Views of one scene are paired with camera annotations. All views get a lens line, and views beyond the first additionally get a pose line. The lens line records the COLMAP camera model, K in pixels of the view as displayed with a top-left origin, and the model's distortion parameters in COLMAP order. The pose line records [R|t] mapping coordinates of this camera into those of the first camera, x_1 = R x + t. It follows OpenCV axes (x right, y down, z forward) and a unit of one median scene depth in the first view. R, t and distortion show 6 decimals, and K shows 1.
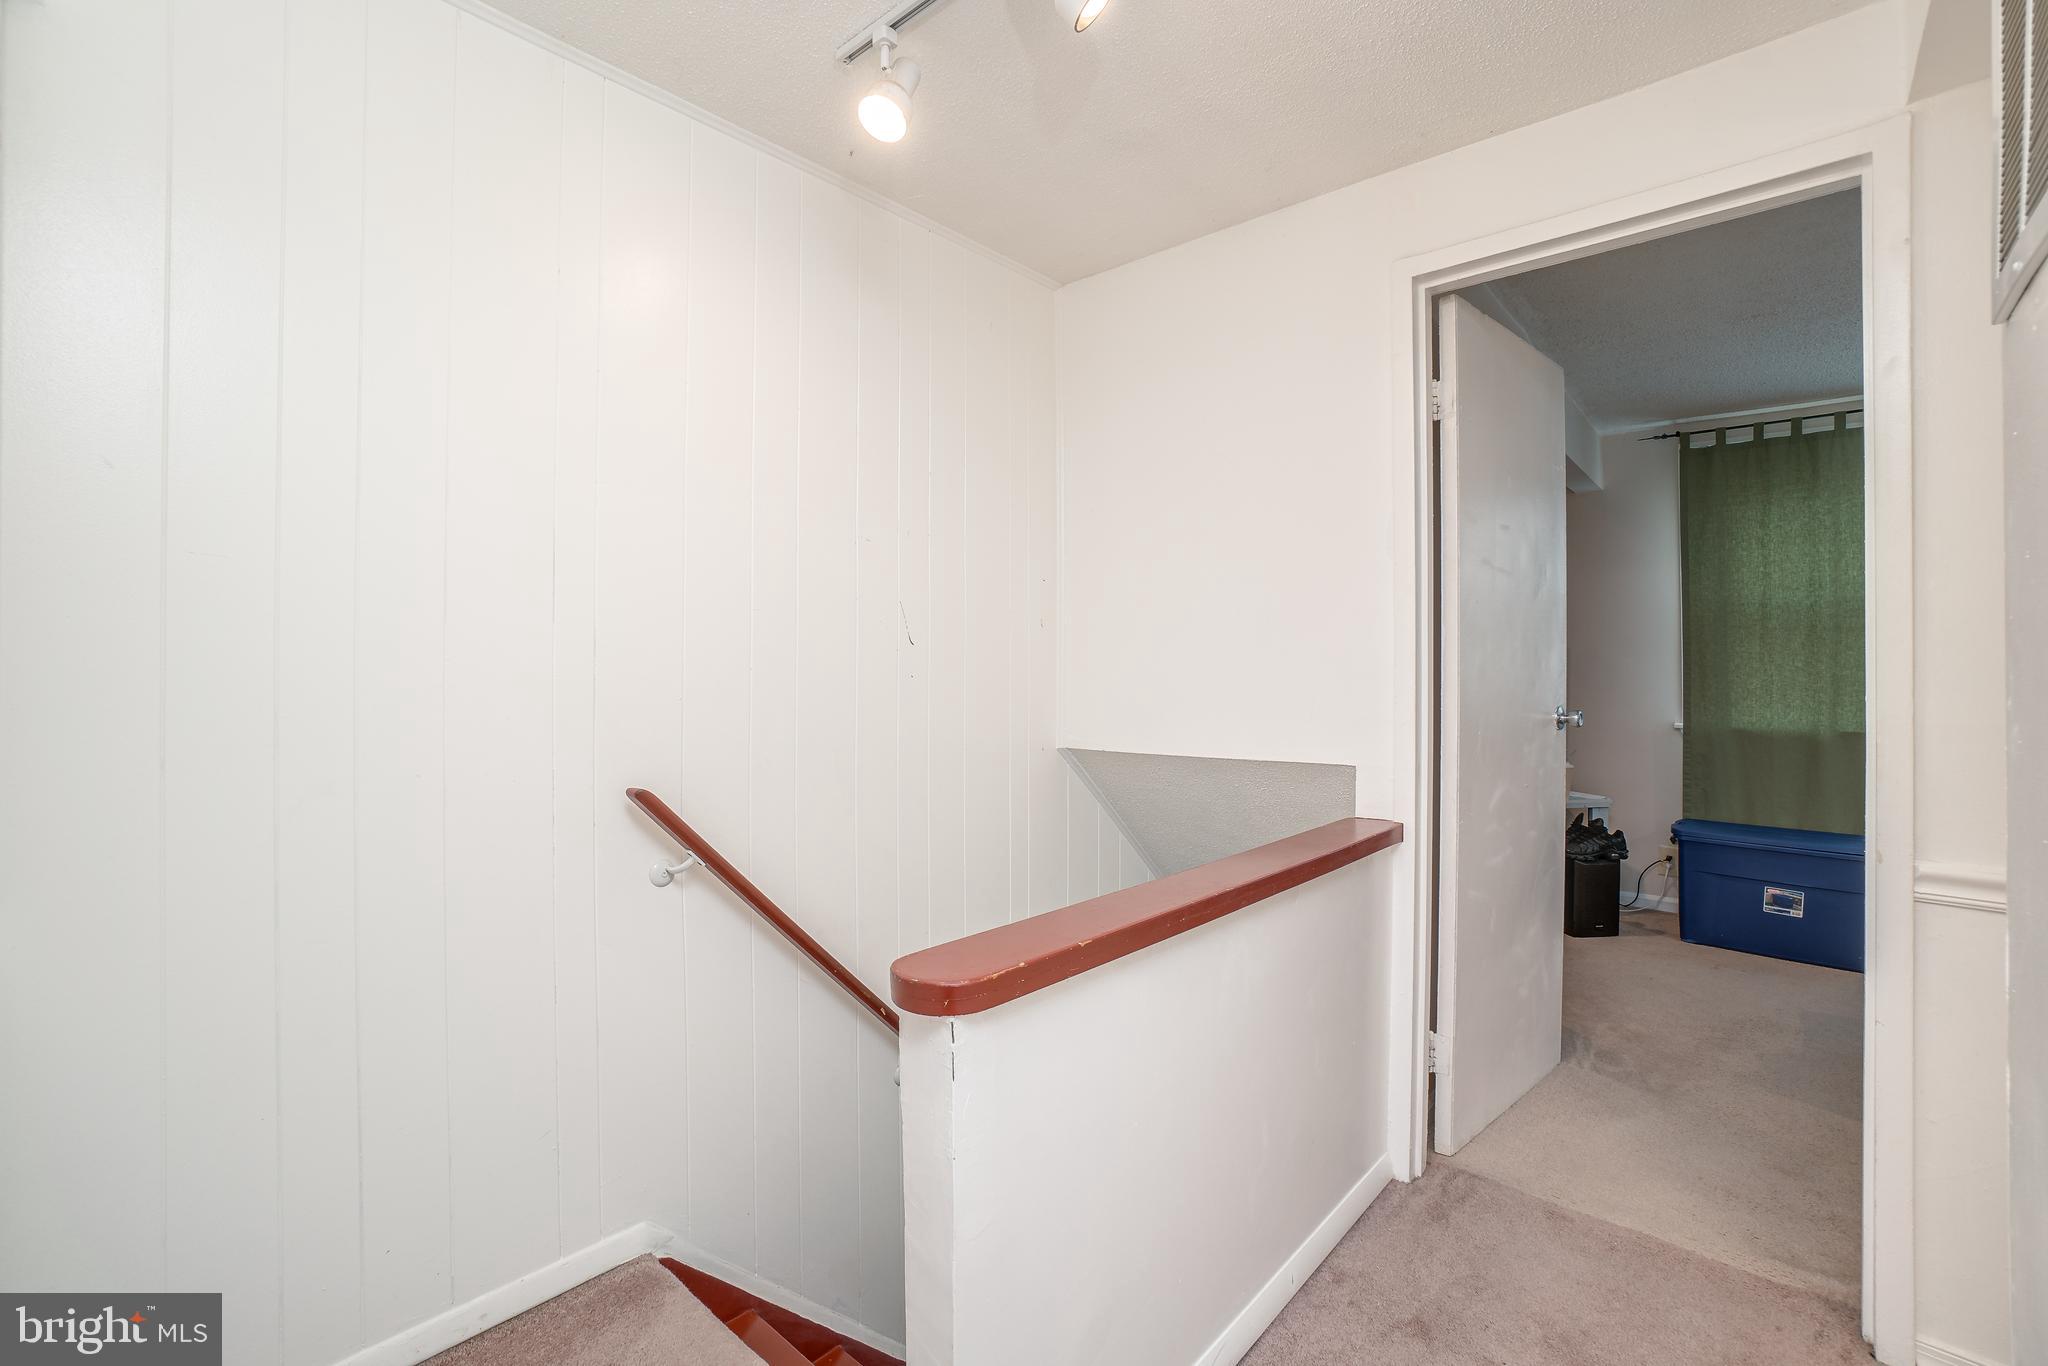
lens RADIAL K [[915.6, 0, 1013.2], [0, 915.6, 670.7], [0, 0, 1]] dist [-0.055282, 0.017656]
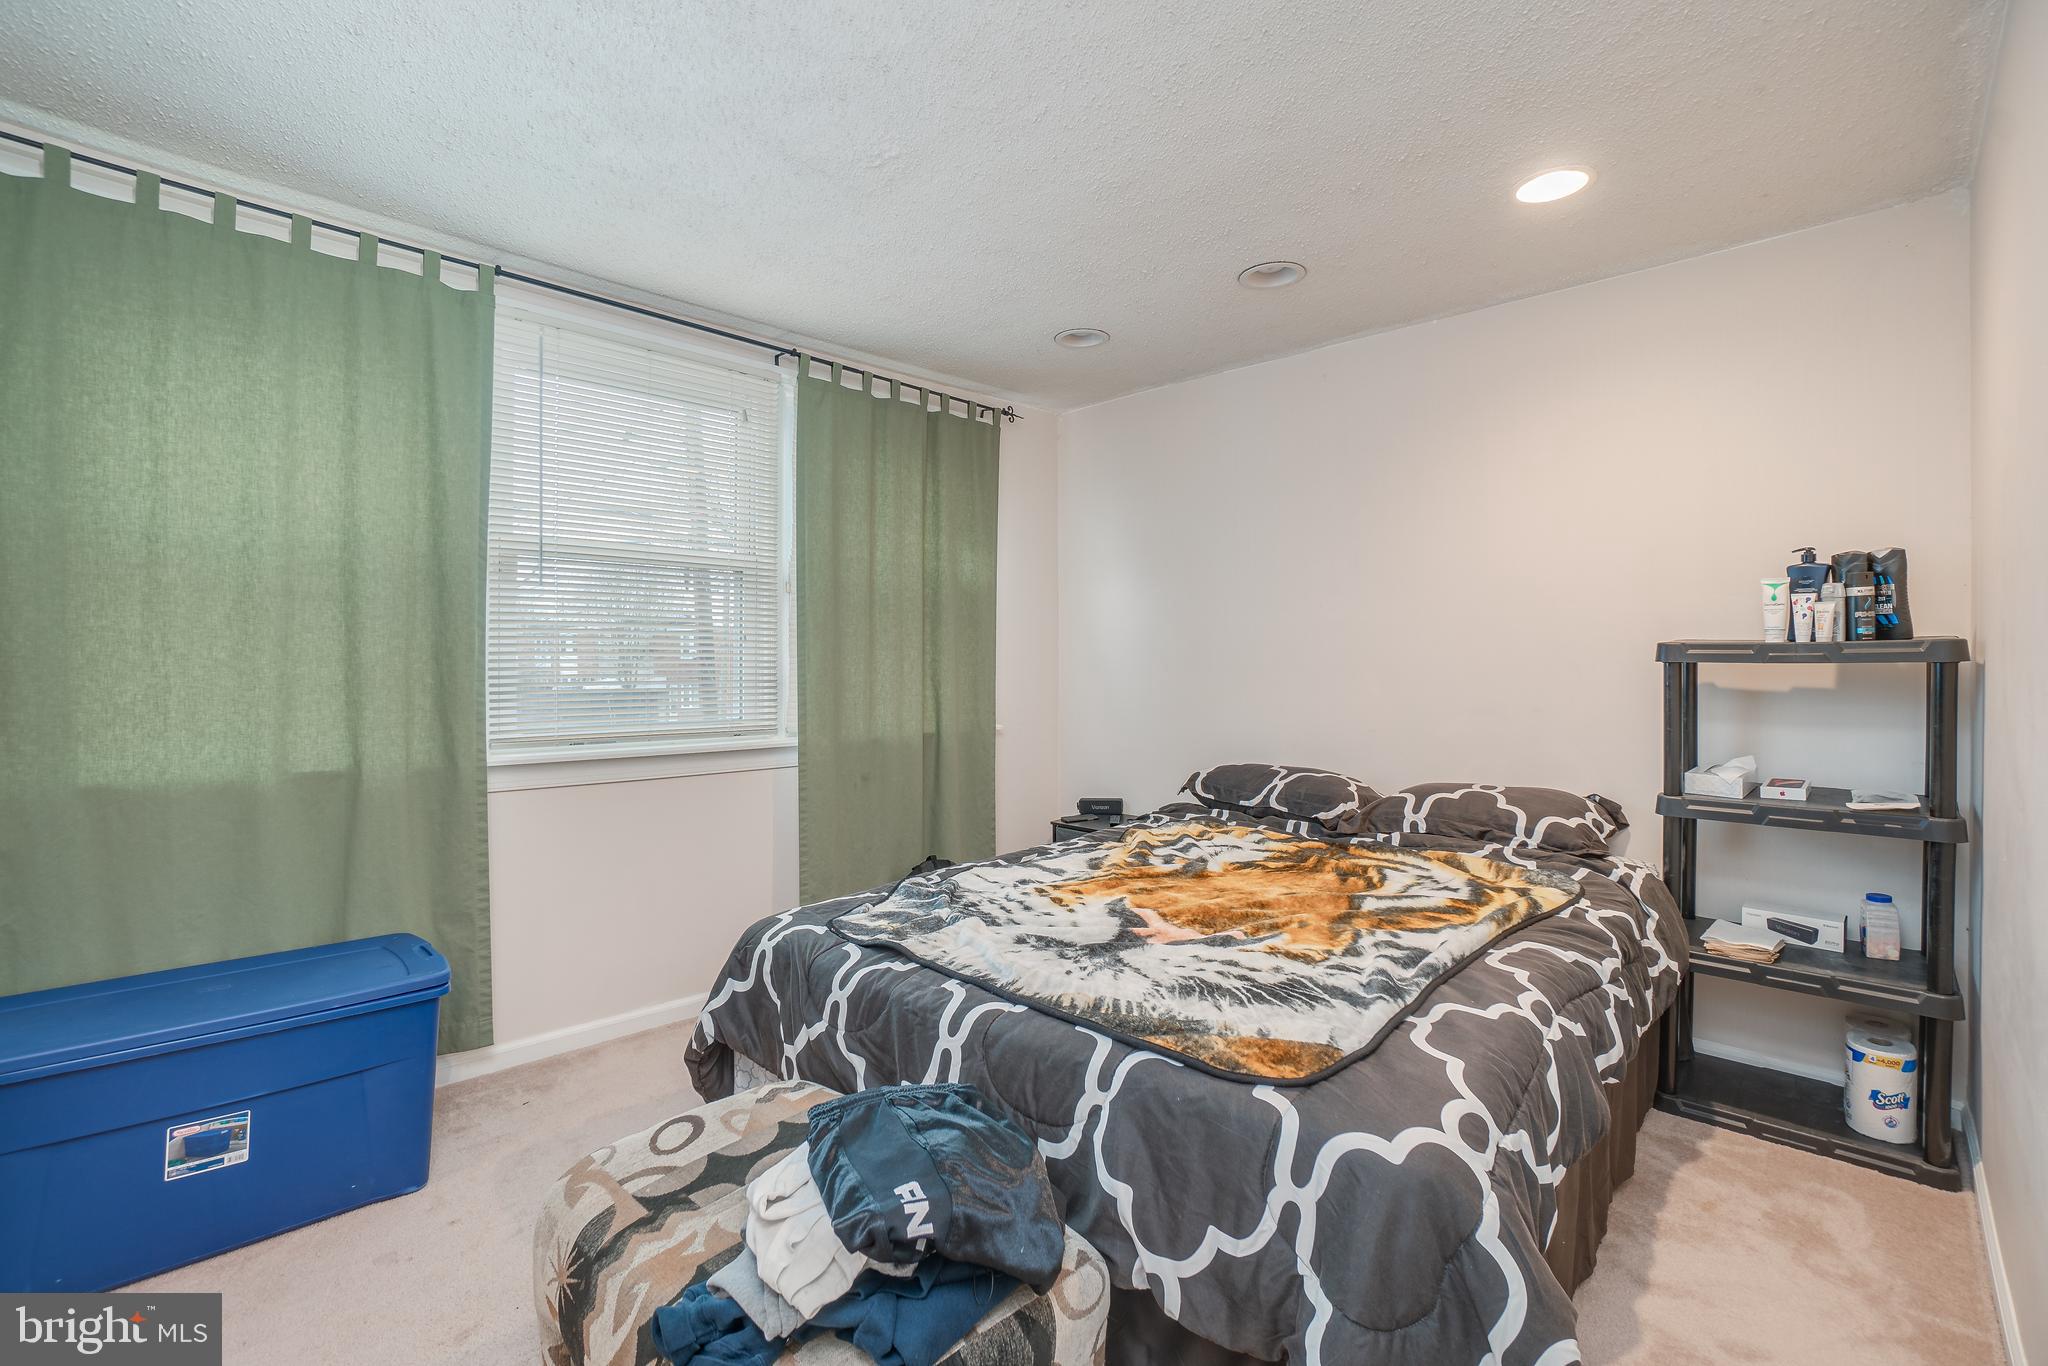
lens RADIAL K [[915.6, 0, 1026.2], [0, 915.6, 672.4], [0, 0, 1]] dist [-0.055282, 0.017656]
pose [[0.069470, -0.009003, 0.997543, 0.385193], [-0.009660, 0.999906, 0.009697, -0.006581], [-0.997537, -0.010310, 0.069377, 0.474830]]
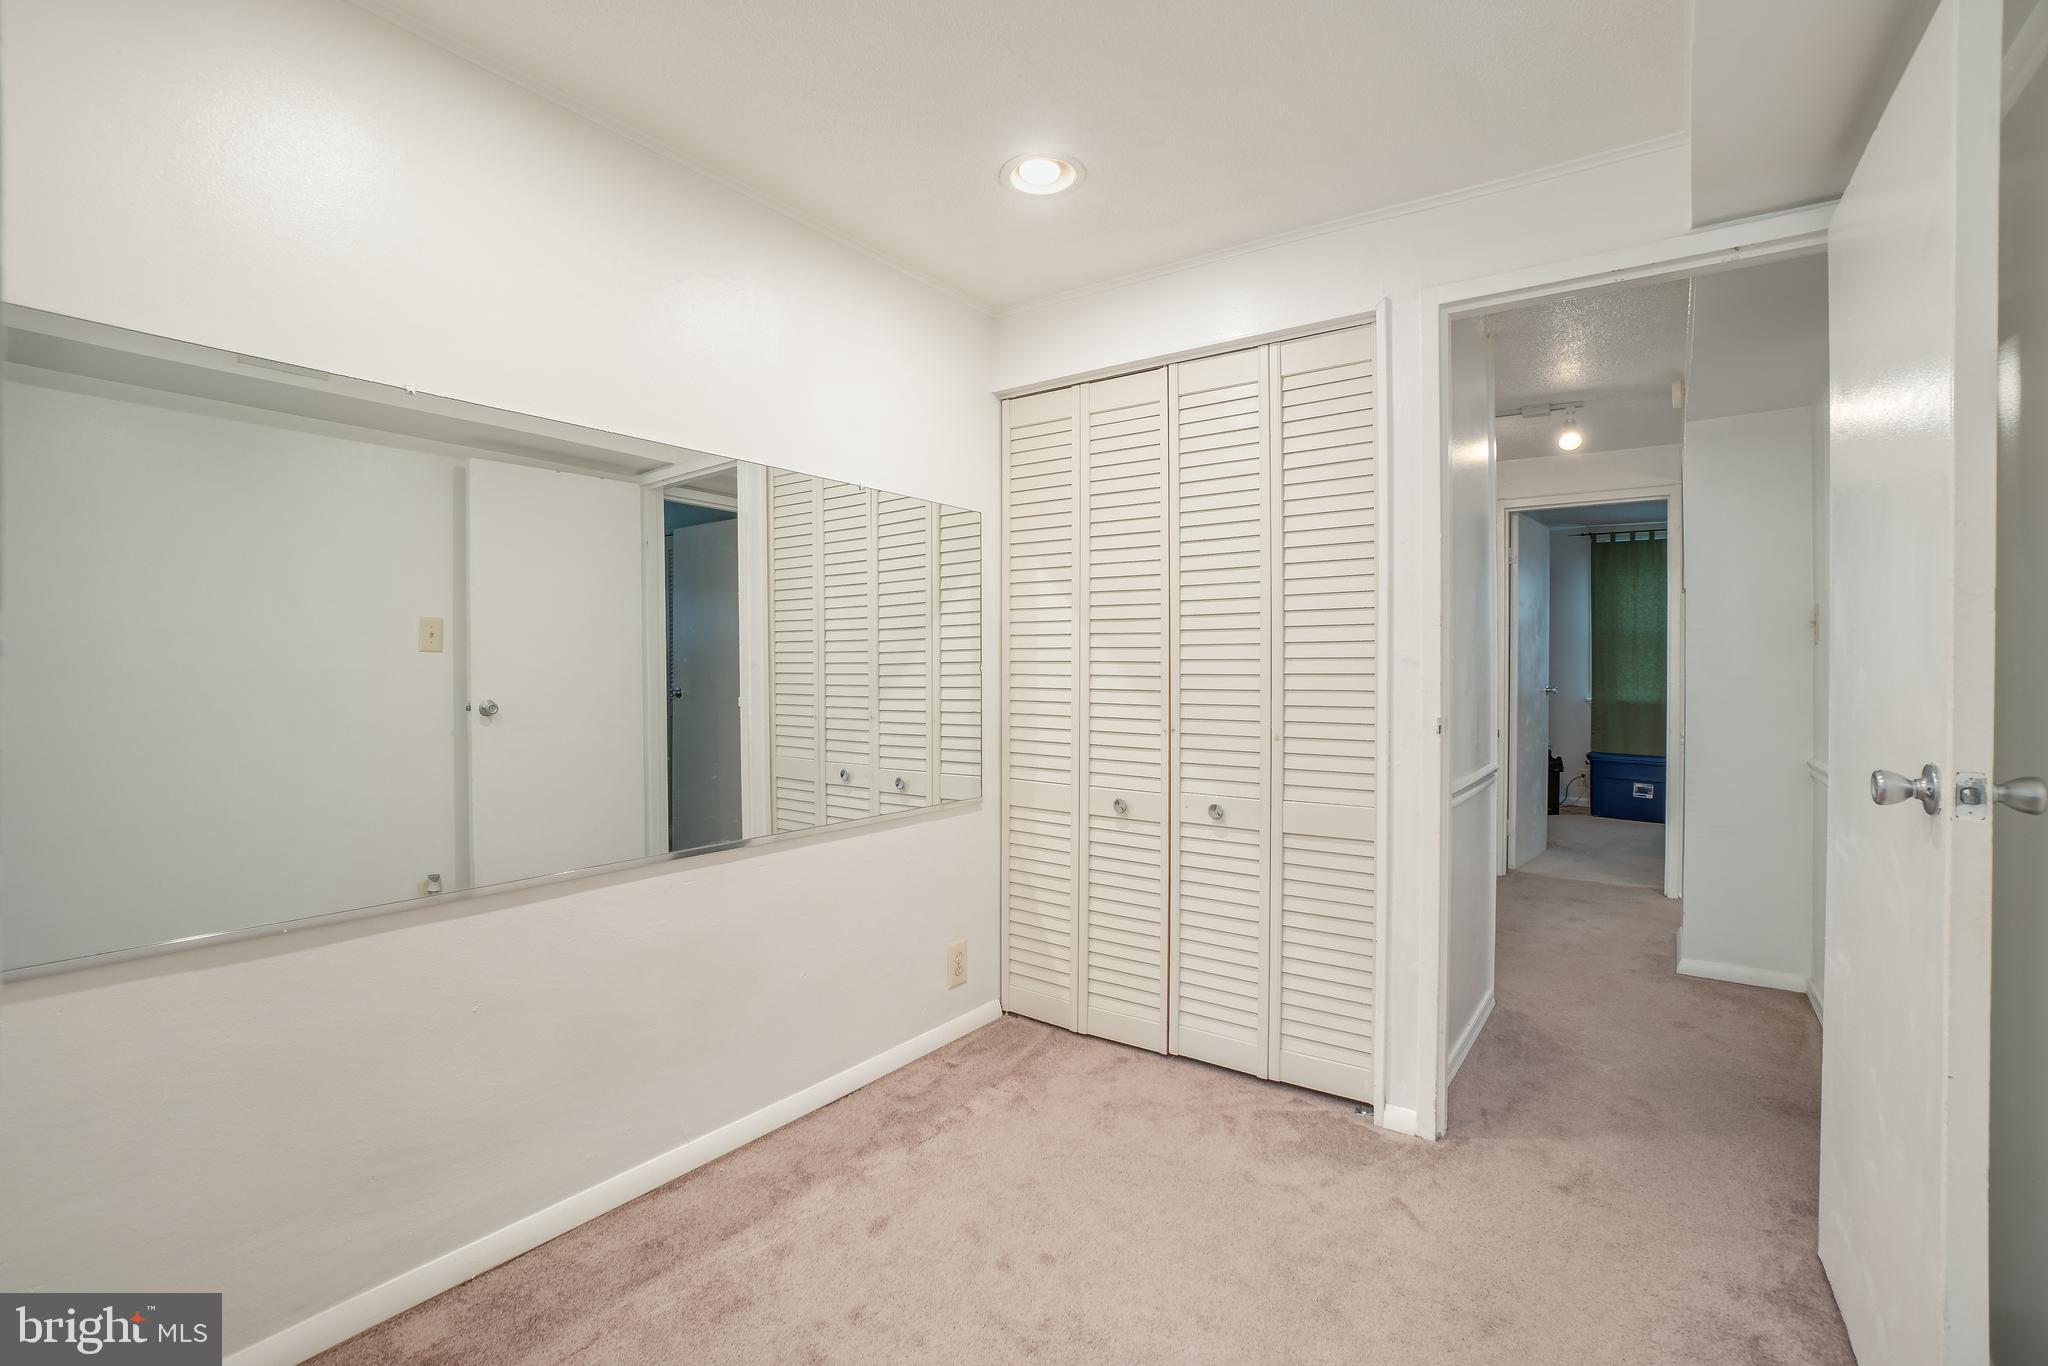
lens RADIAL K [[915.6, 0, 1032.9], [0, 915.6, 676.6], [0, 0, 1]] dist [-0.055282, 0.017656]
pose [[0.994853, -0.018135, 0.099695, -0.570936], [0.015520, 0.999517, 0.026941, -0.052241], [-0.100136, -0.025255, 0.994653, -0.712213]]
